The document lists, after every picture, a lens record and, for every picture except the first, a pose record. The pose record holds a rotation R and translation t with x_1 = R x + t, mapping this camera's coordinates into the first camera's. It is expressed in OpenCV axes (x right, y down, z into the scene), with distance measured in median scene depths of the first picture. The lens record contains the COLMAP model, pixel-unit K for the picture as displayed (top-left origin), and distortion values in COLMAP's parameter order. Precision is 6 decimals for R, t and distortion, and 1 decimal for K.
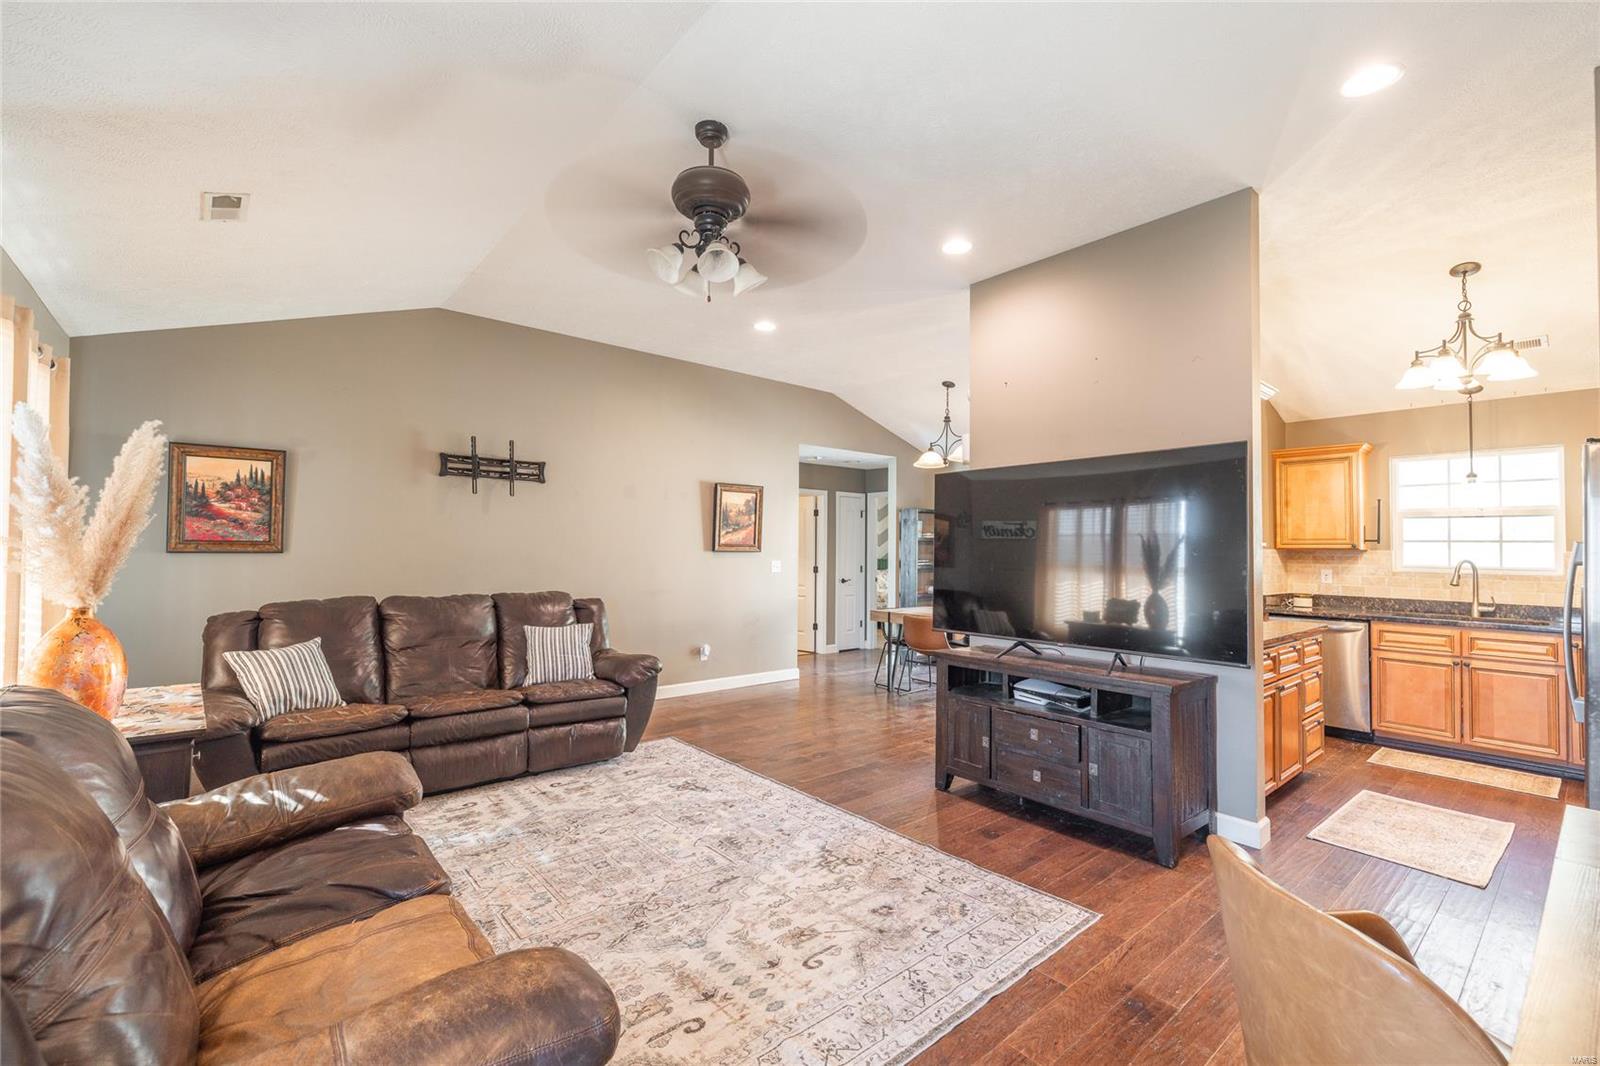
lens RADIAL K [[678.9, 0, 800.0], [0, 678.9, 536.8], [0, 0, 1]] dist [0.001265, 0.000059]
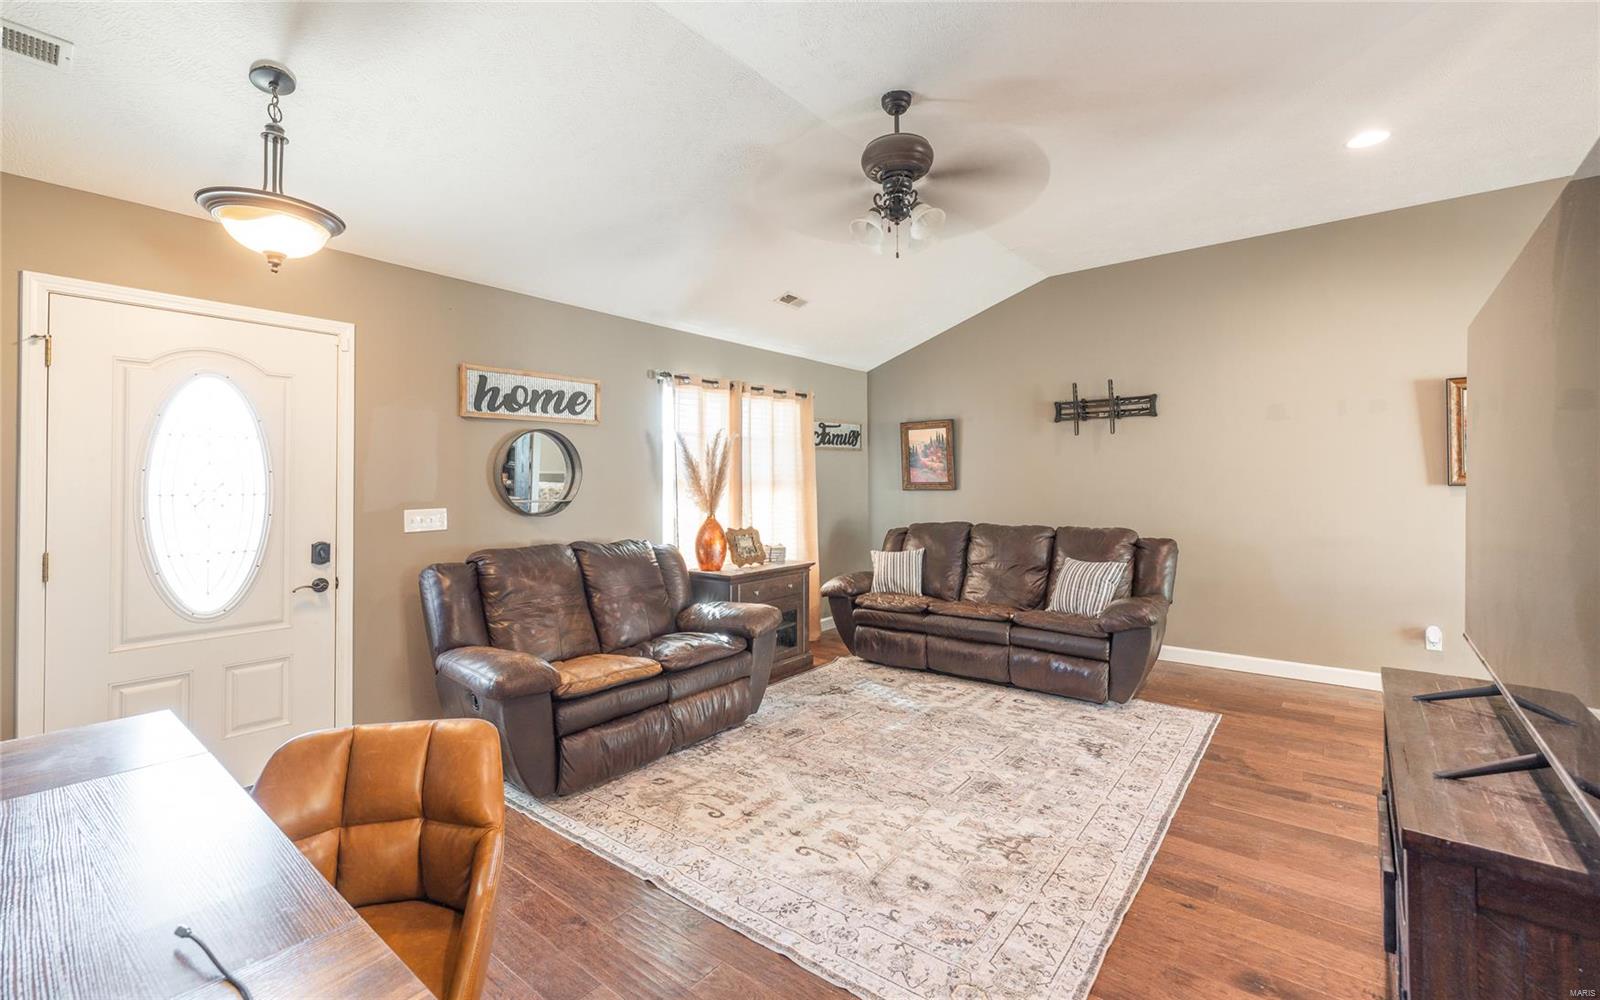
lens RADIAL K [[675.0, 0, 799.5], [0, 675.0, 486.1], [0, 0, 1]] dist [0.000605, -0.000120]
pose [[0.195248, -0.010712, -0.980695, 0.704296], [0.026959, 0.999621, -0.005551, 0.017086], [0.980383, -0.025355, 0.195463, 0.493483]]
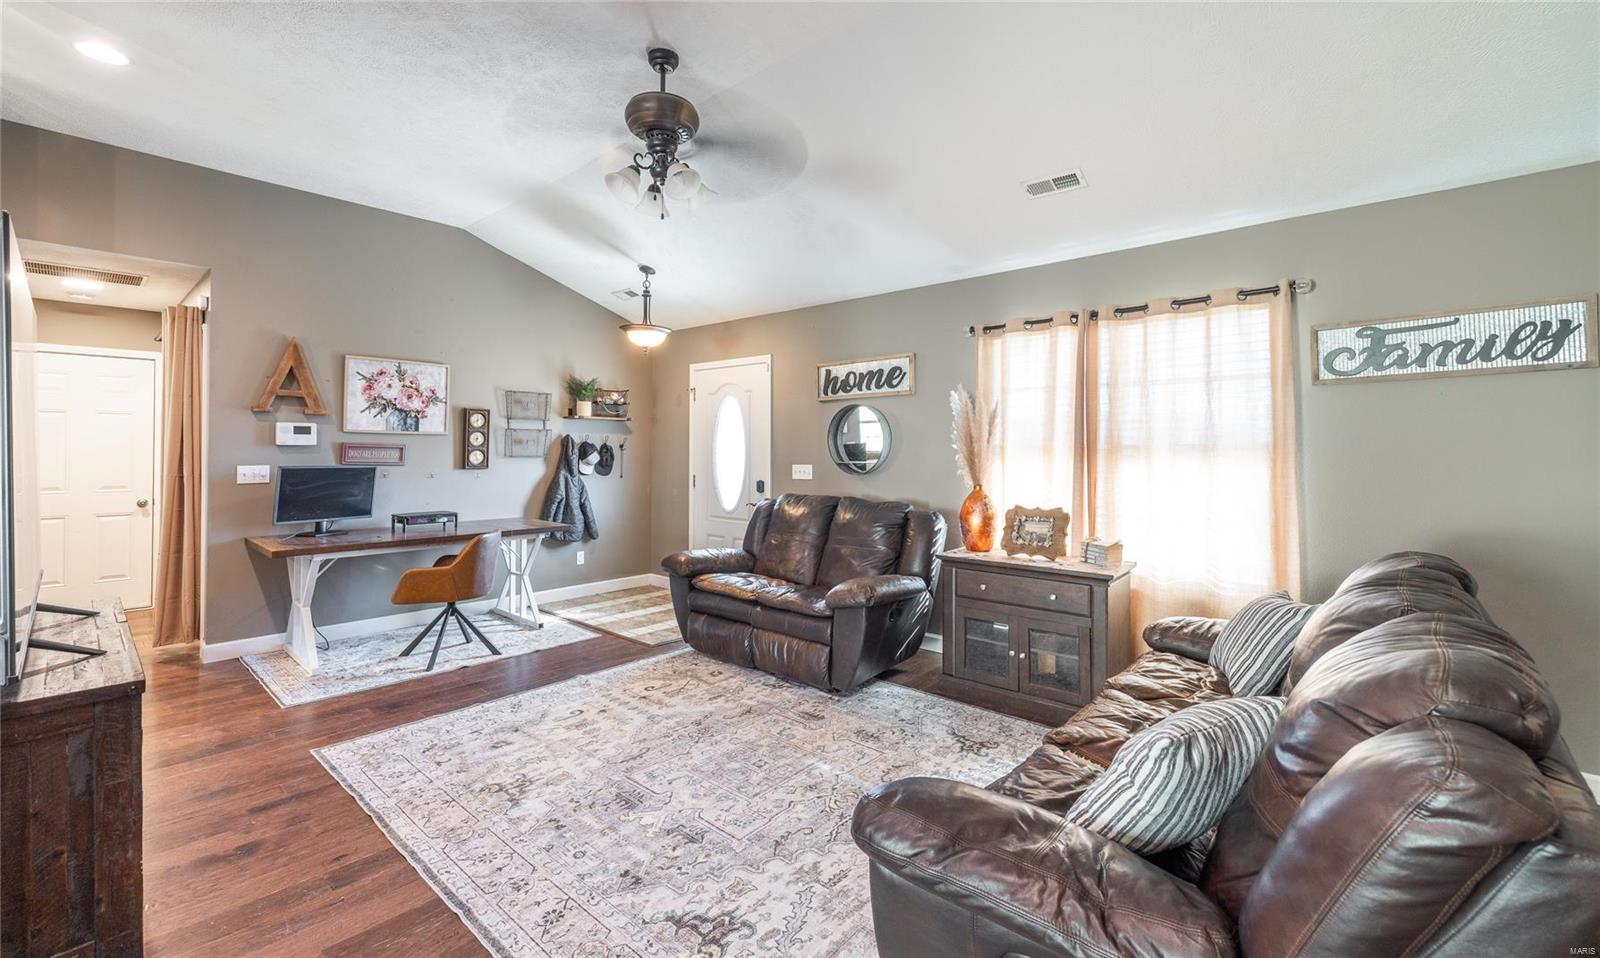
lens RADIAL K [[677.9, 0, 805.6], [0, 677.9, 449.0], [0, 0, 1]] dist [0.001566, 0.000443]
pose [[-0.989685, -0.016782, -0.142273, -0.169647], [-0.013720, 0.999653, -0.022474, 0.029687], [0.142601, -0.020290, -0.989572, 1.652054]]
